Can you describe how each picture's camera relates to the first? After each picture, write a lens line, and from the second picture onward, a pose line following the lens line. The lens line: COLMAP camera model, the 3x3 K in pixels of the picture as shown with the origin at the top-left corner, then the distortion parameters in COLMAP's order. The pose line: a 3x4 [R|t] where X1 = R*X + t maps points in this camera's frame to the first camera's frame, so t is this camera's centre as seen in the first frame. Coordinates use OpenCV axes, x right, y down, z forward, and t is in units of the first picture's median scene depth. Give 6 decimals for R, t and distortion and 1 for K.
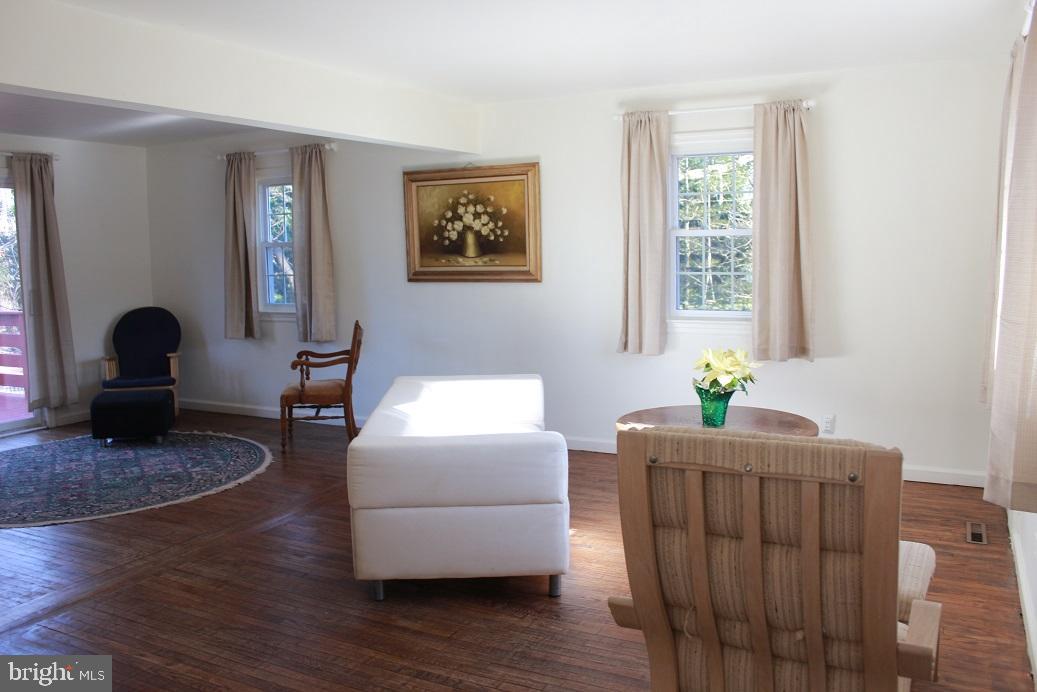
lens RADIAL K [[873.7, 0, 515.4], [0, 873.7, 347.2], [0, 0, 1]] dist [-0.069351, 0.002669]
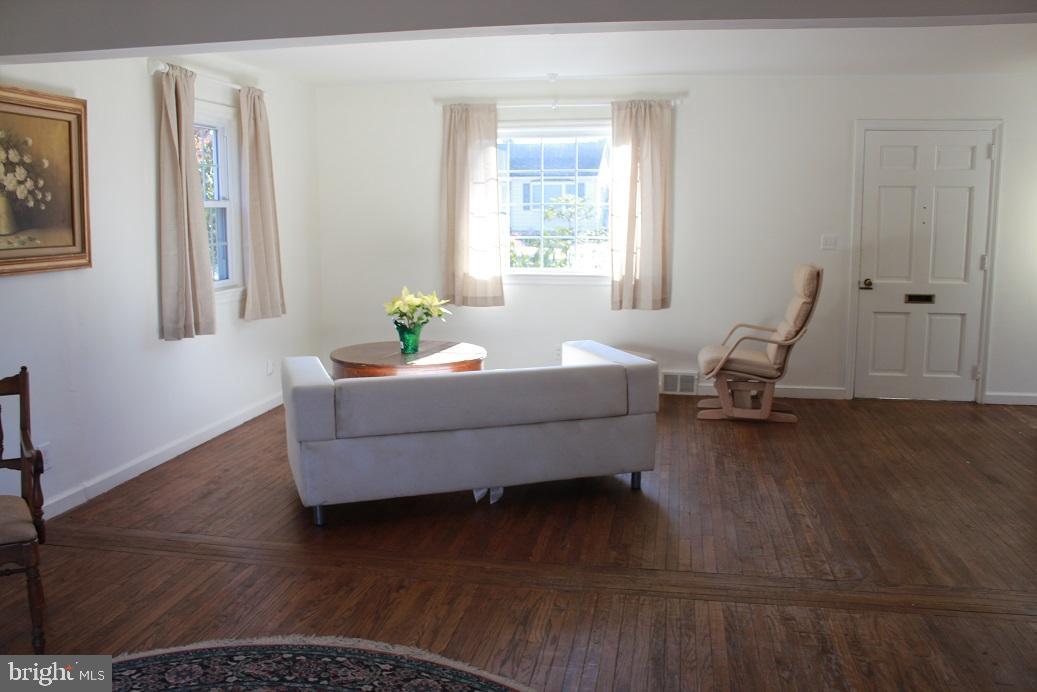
lens RADIAL K [[873.7, 0, 513.8], [0, 873.7, 342.3], [0, 0, 1]] dist [-0.069351, 0.002669]
pose [[-0.312131, -0.121915, 0.942184, -0.737521], [0.116021, 0.979417, 0.165169, -0.088303], [-0.942928, 0.160867, -0.291562, 0.865795]]
